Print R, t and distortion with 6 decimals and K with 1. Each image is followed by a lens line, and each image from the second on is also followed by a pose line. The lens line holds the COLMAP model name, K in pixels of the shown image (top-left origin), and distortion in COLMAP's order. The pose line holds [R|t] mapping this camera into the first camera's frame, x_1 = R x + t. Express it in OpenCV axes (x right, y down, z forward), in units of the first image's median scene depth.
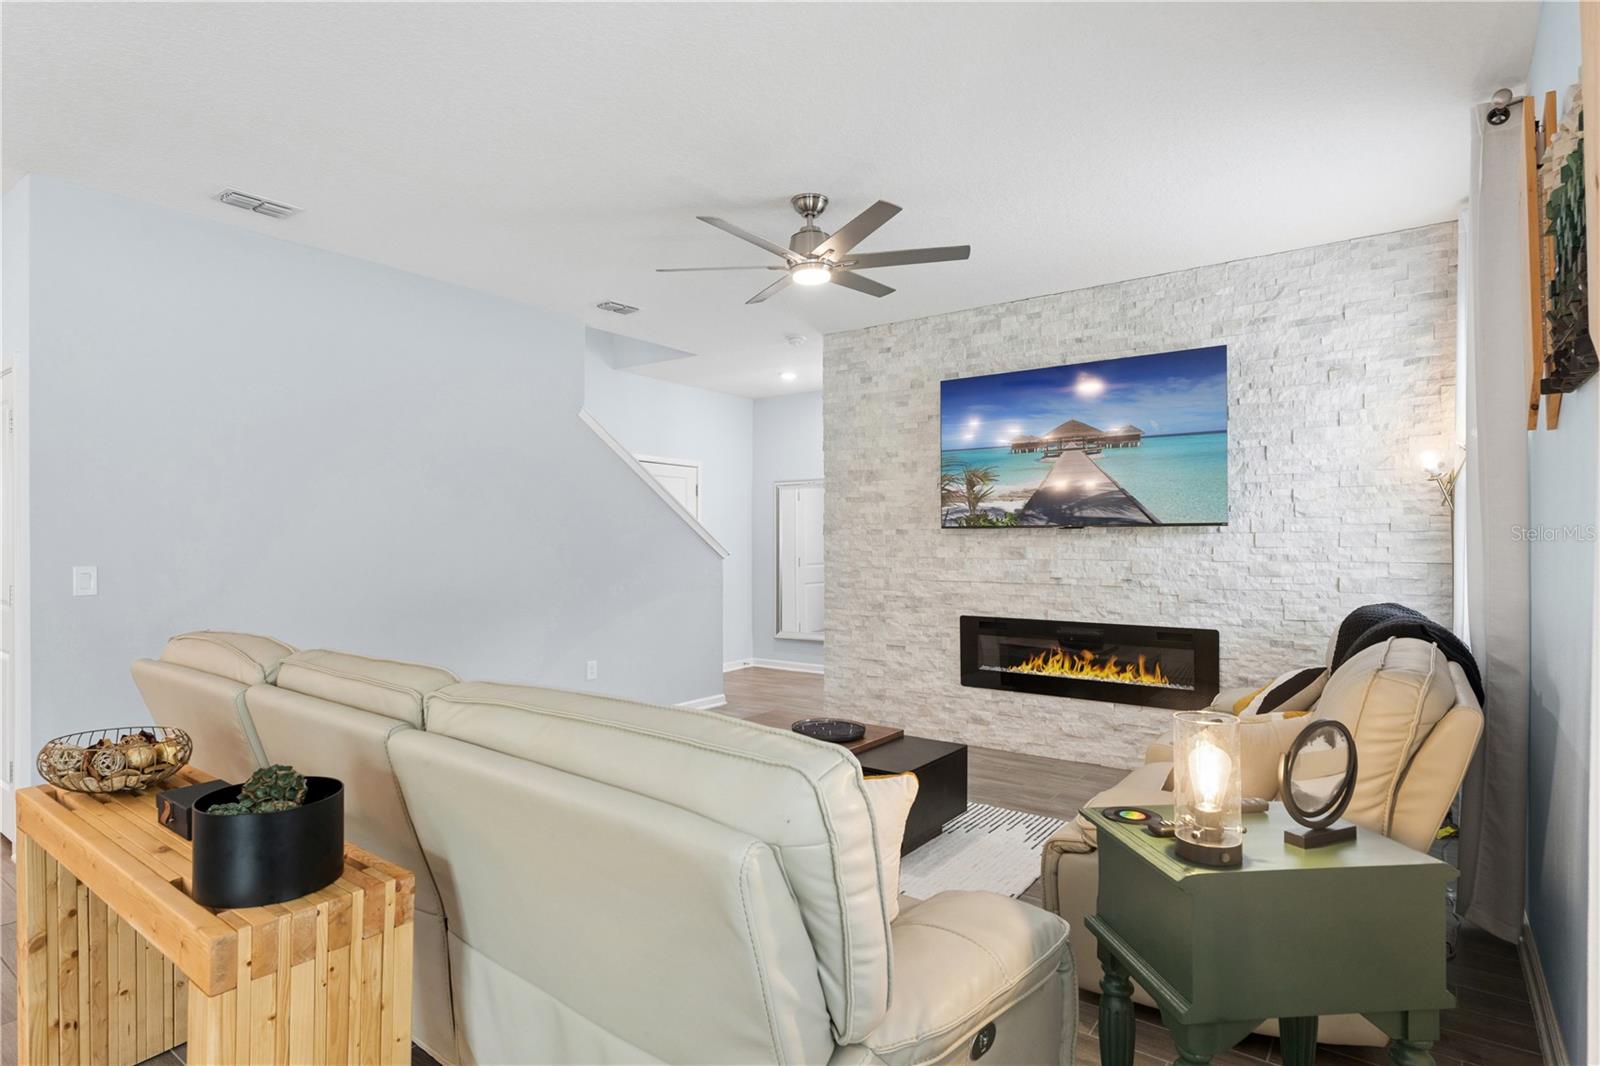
lens RADIAL K [[830.7, 0, 799.3], [0, 830.7, 540.8], [0, 0, 1]] dist [0.000615, -0.001939]
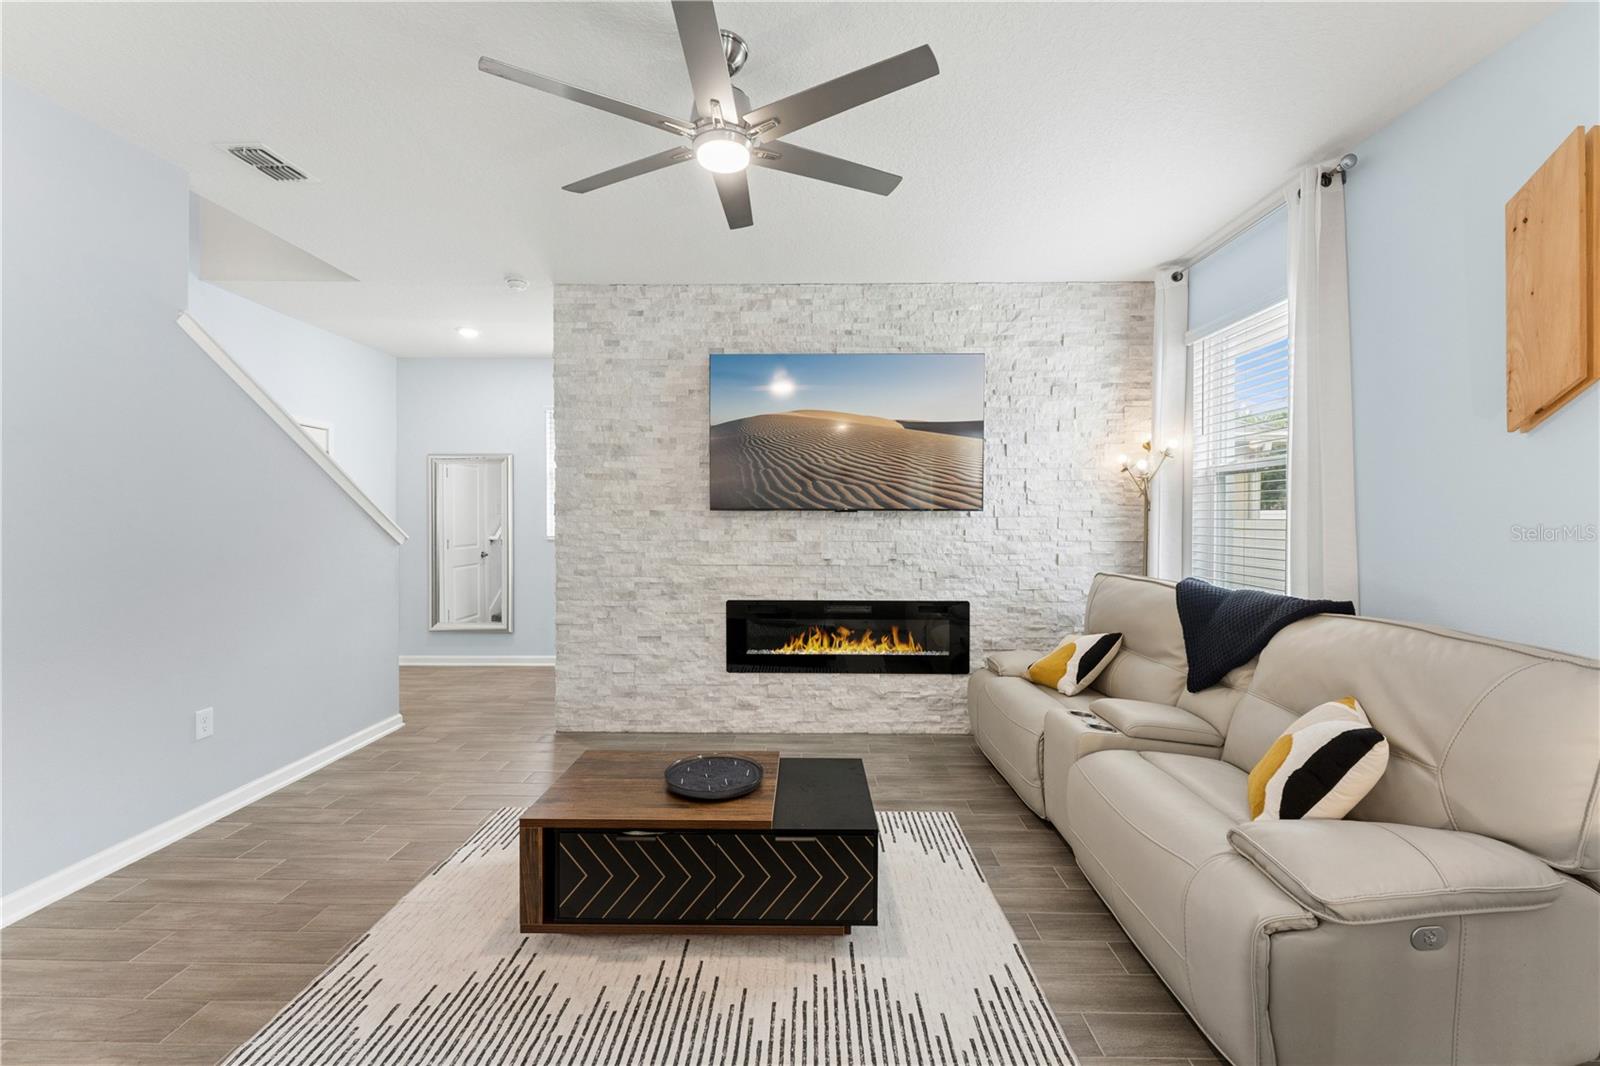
lens RADIAL K [[654.2, 0, 805.4], [0, 654.2, 525.2], [0, 0, 1]] dist [0.003461, -0.000891]
pose [[0.813108, -0.002386, 0.582107, -0.188313], [-0.002975, 0.999962, 0.008254, -0.004415], [-0.582105, -0.008443, 0.813070, 0.354950]]
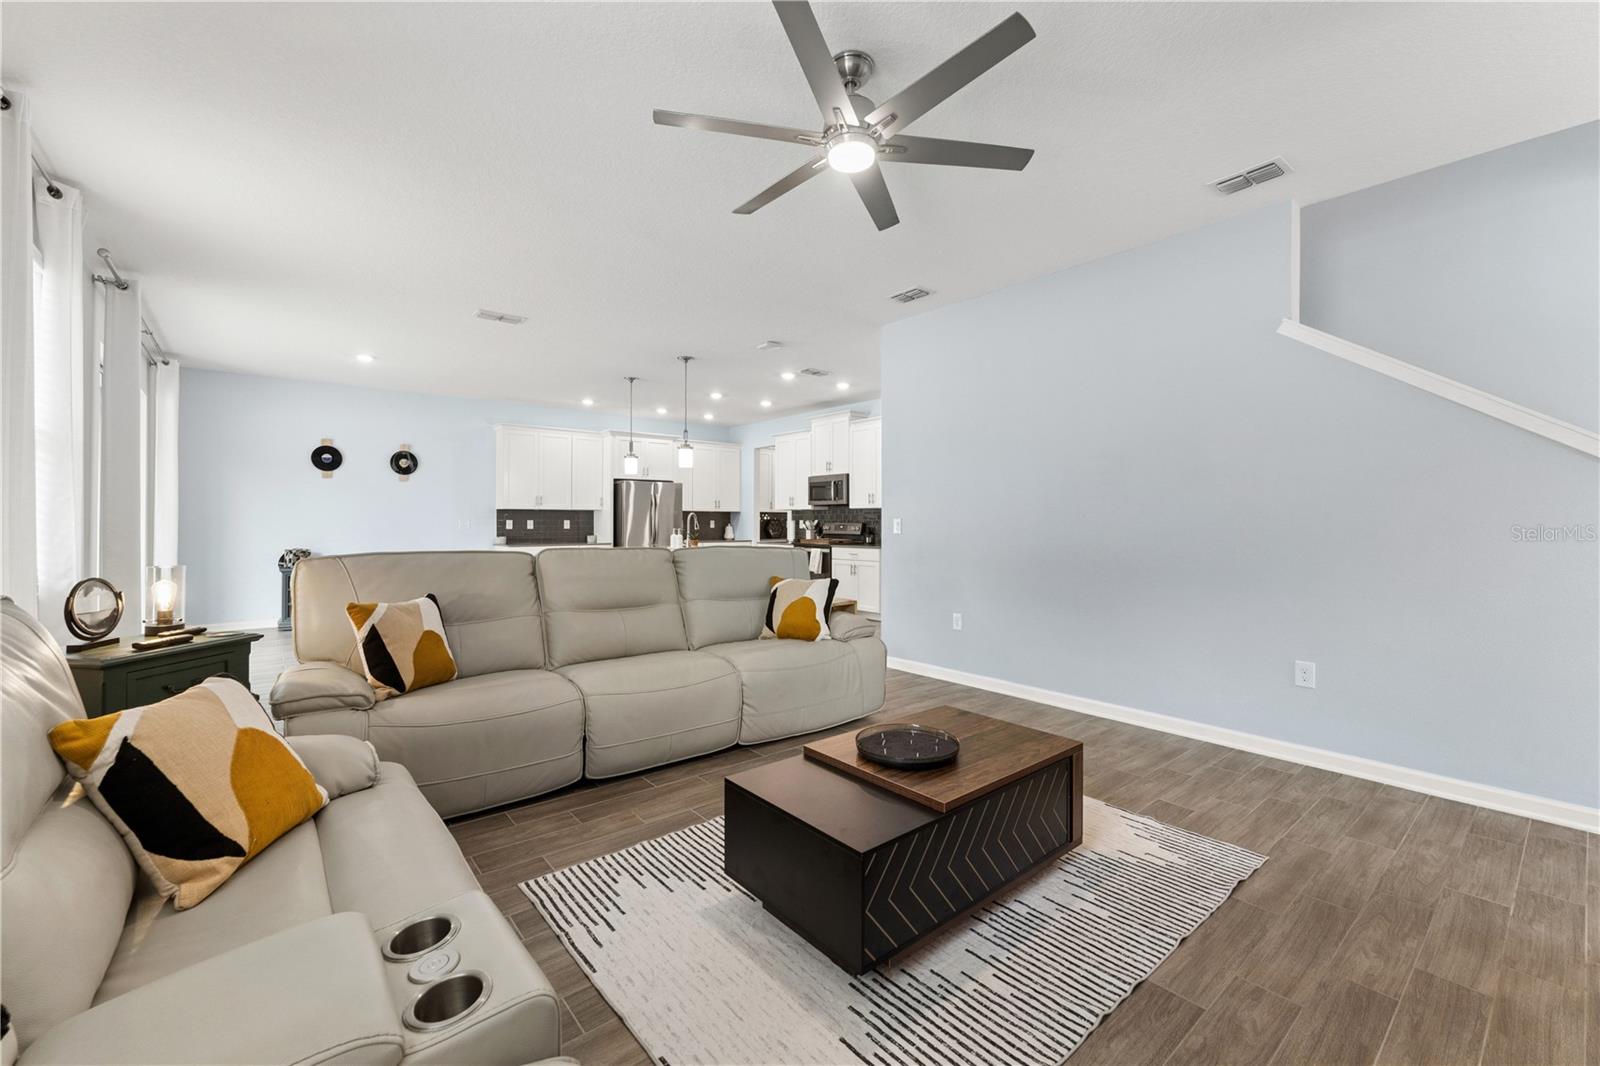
lens RADIAL K [[654.2, 0, 797.0], [0, 654.2, 519.0], [0, 0, 1]] dist [0.003461, -0.000891]
pose [[-0.233025, -0.003333, -0.972465, 0.477886], [-0.004611, 0.999987, -0.002322, 0.025711], [0.972460, 0.003943, -0.233037, 0.798574]]
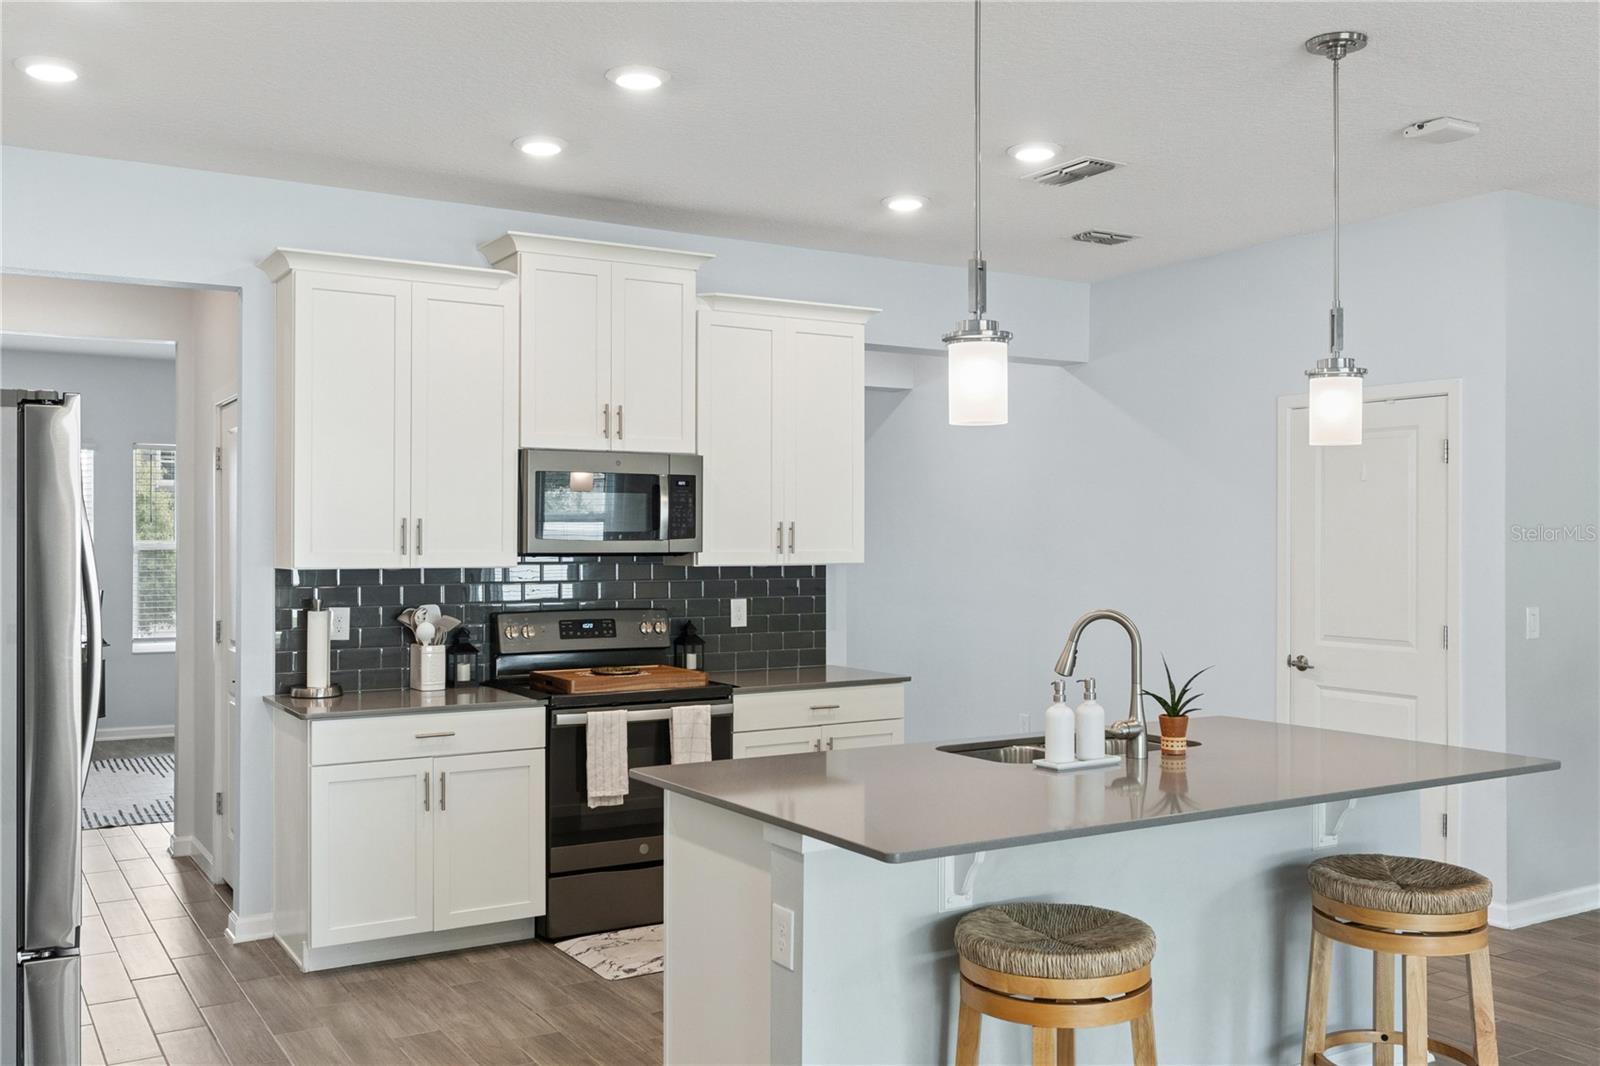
lens RADIAL K [[1407.6, 0, 800.6], [0, 1407.6, 530.8], [0, 0, 1]] dist [0.016832, -0.025350]
pose [[0.926696, -0.000788, -0.375812, -0.727569], [-0.002714, 0.999958, -0.008789, -0.026769], [0.375803, 0.009164, 0.926654, -0.533020]]
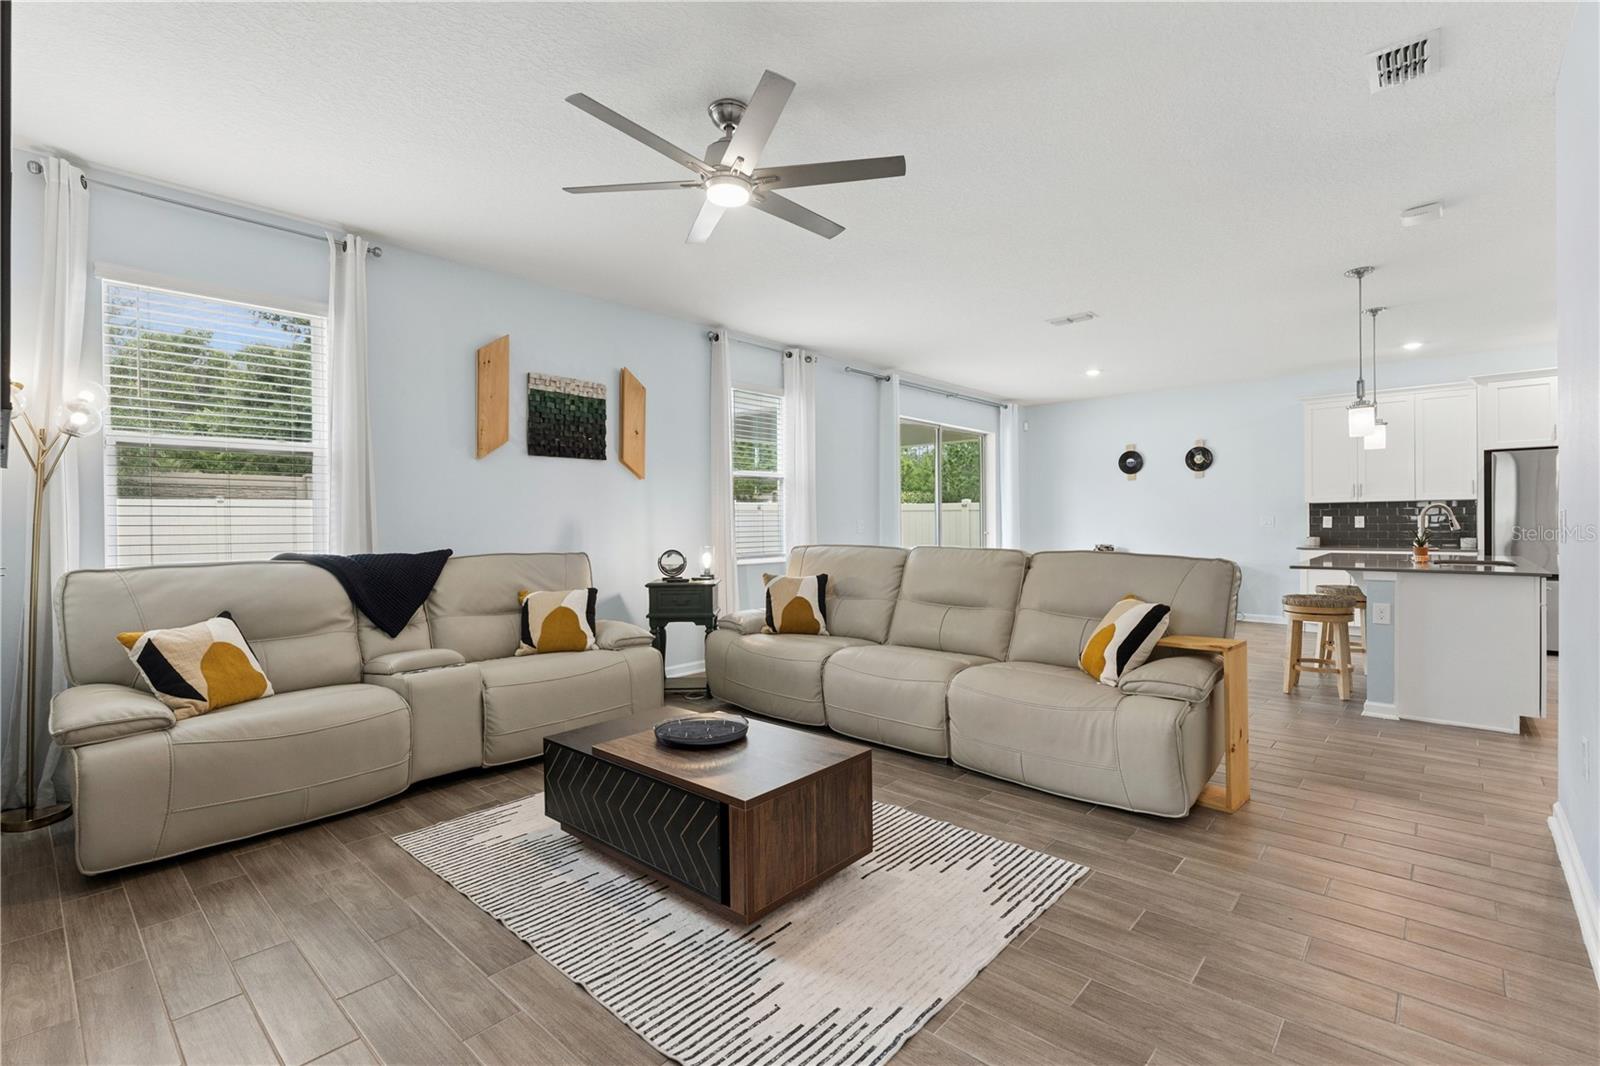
lens RADIAL K [[723.4, 0, 807.5], [0, 723.4, 522.2], [0, 0, 1]] dist [-0.000021, -0.000209]
pose [[-0.996351, 0.011688, 0.084545, -0.095340], [0.011904, 0.999927, 0.002051, 0.023859], [-0.084515, 0.003050, -0.996418, 1.295072]]
